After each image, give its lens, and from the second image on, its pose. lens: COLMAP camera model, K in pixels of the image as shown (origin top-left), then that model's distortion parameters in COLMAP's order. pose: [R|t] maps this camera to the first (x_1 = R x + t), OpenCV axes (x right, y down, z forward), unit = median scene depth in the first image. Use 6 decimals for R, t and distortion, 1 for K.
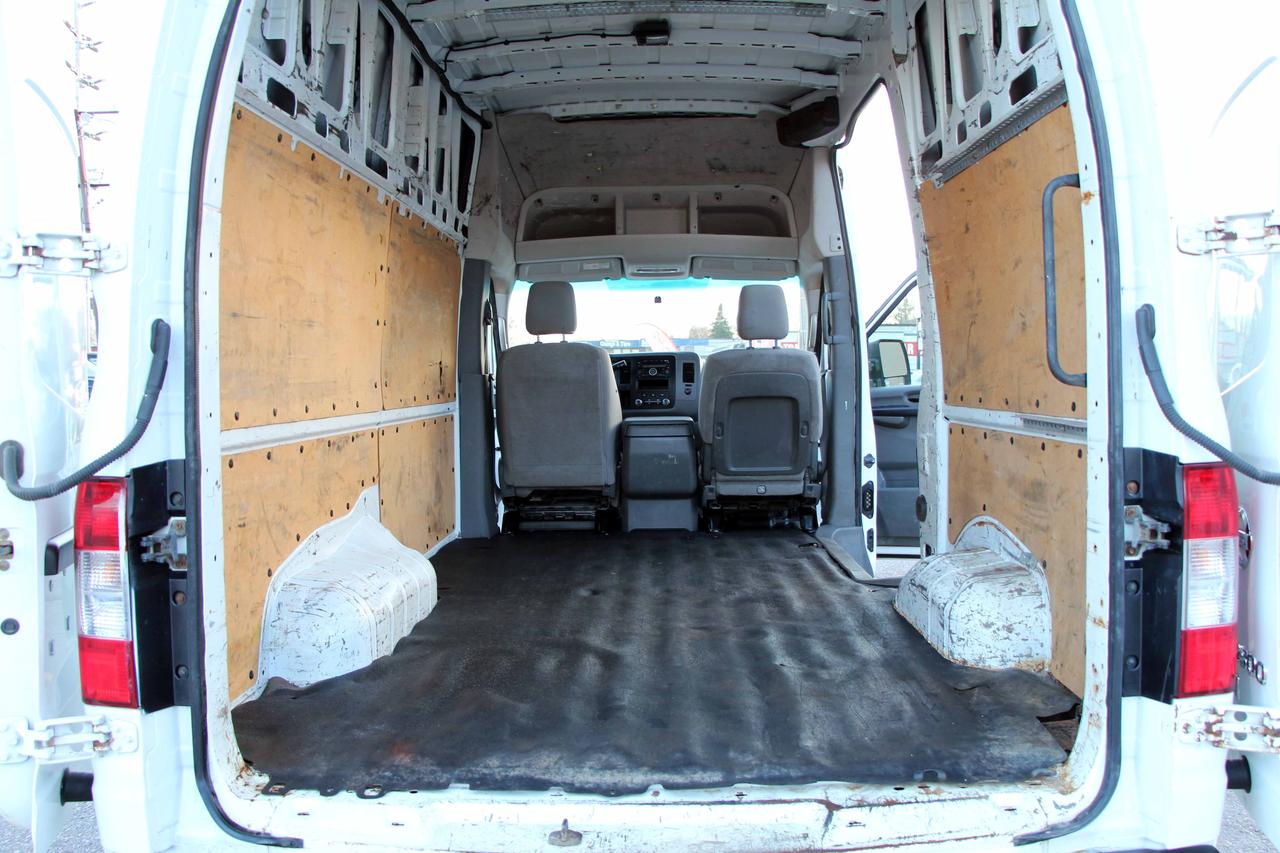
lens RADIAL K [[1046.3, 0, 645.8], [0, 1046.3, 443.5], [0, 0, 1]] dist [-0.188111, 0.161653]
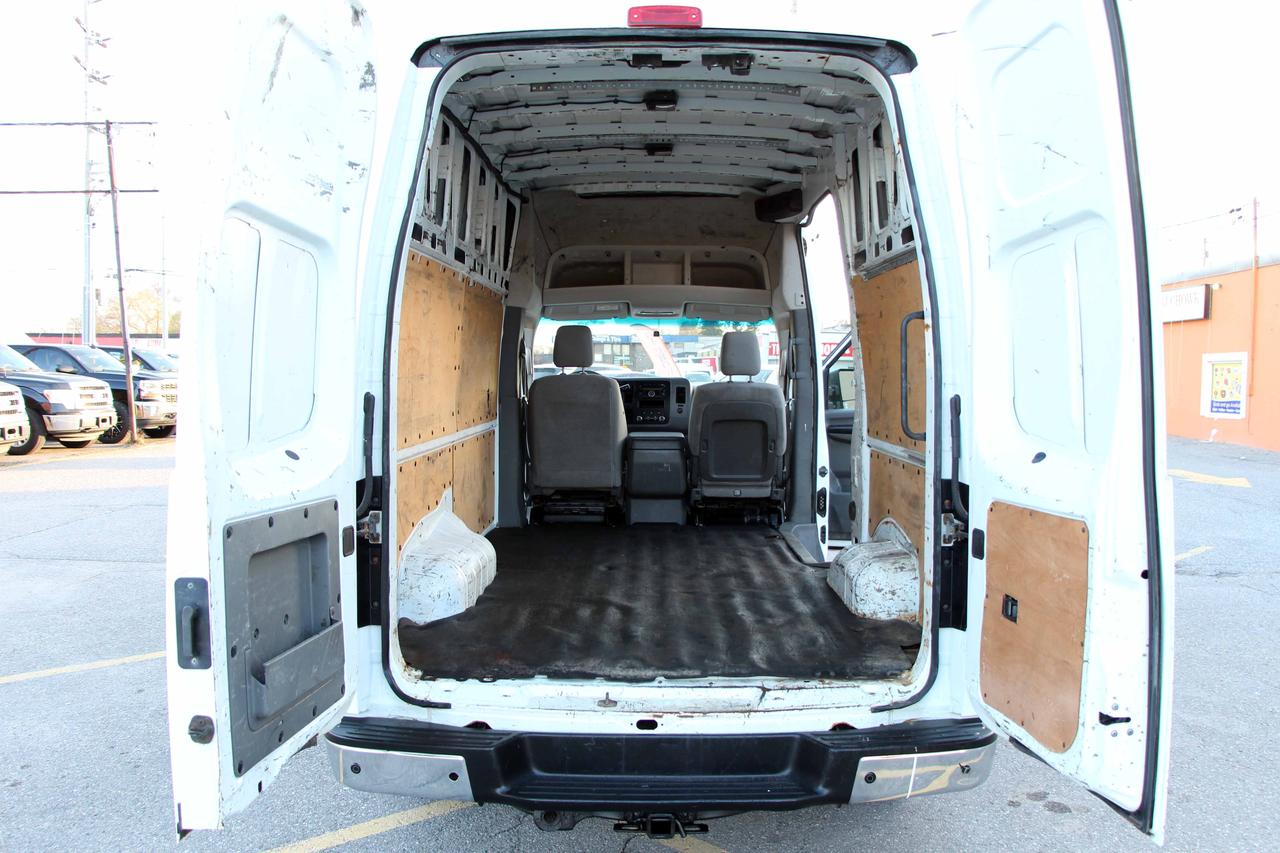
lens RADIAL K [[1046.3, 0, 645.8], [0, 1046.3, 443.5], [0, 0, 1]] dist [-0.188111, 0.161653]
pose [[0.999782, 0.017513, 0.011403, -0.021394], [-0.017578, 0.999830, 0.005542, -0.028885], [-0.011304, -0.005741, 0.999920, -0.367431]]
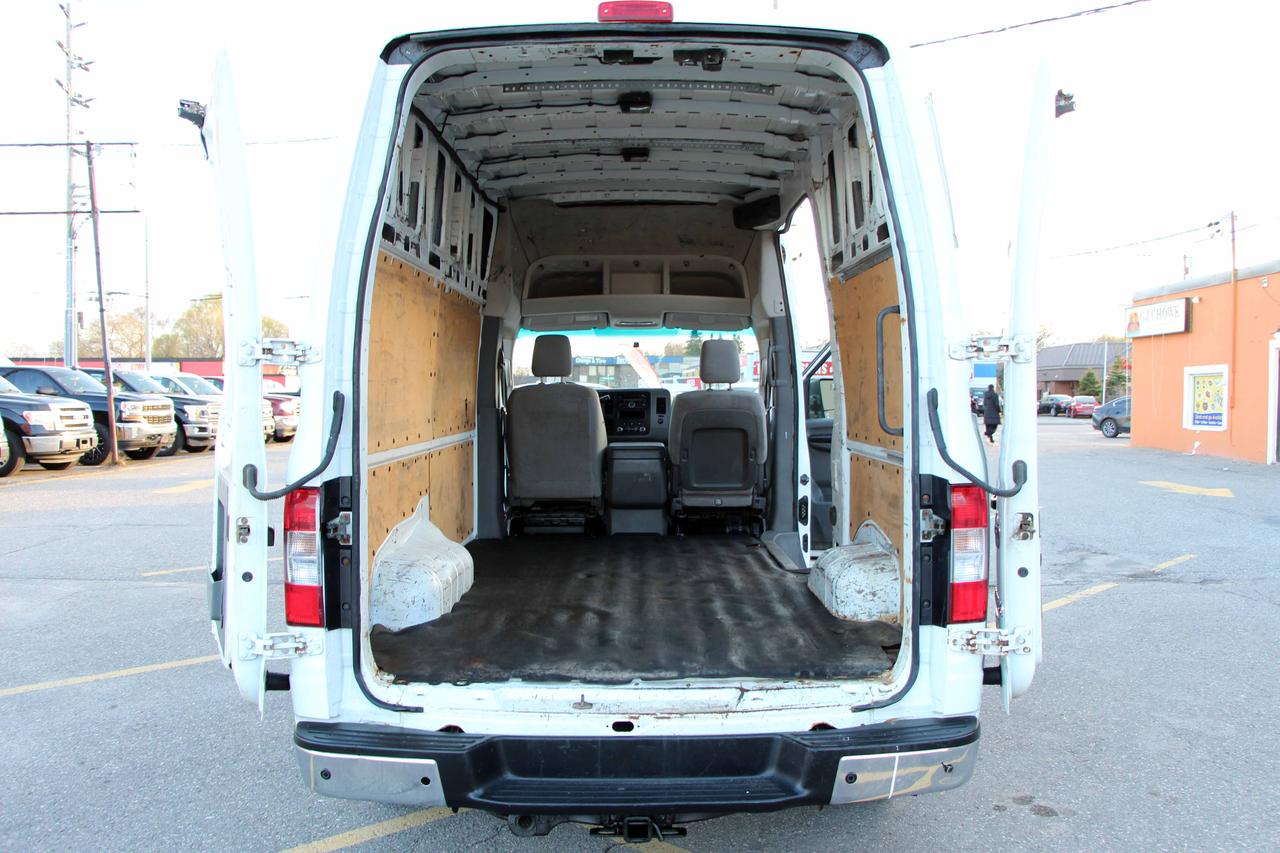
lens RADIAL K [[1046.3, 0, 645.8], [0, 1046.3, 443.5], [0, 0, 1]] dist [-0.188111, 0.161653]
pose [[0.999660, 0.008955, 0.024498, -0.010646], [-0.008582, 0.999846, -0.015280, -0.008465], [-0.024631, 0.015065, 0.999583, -0.355553]]
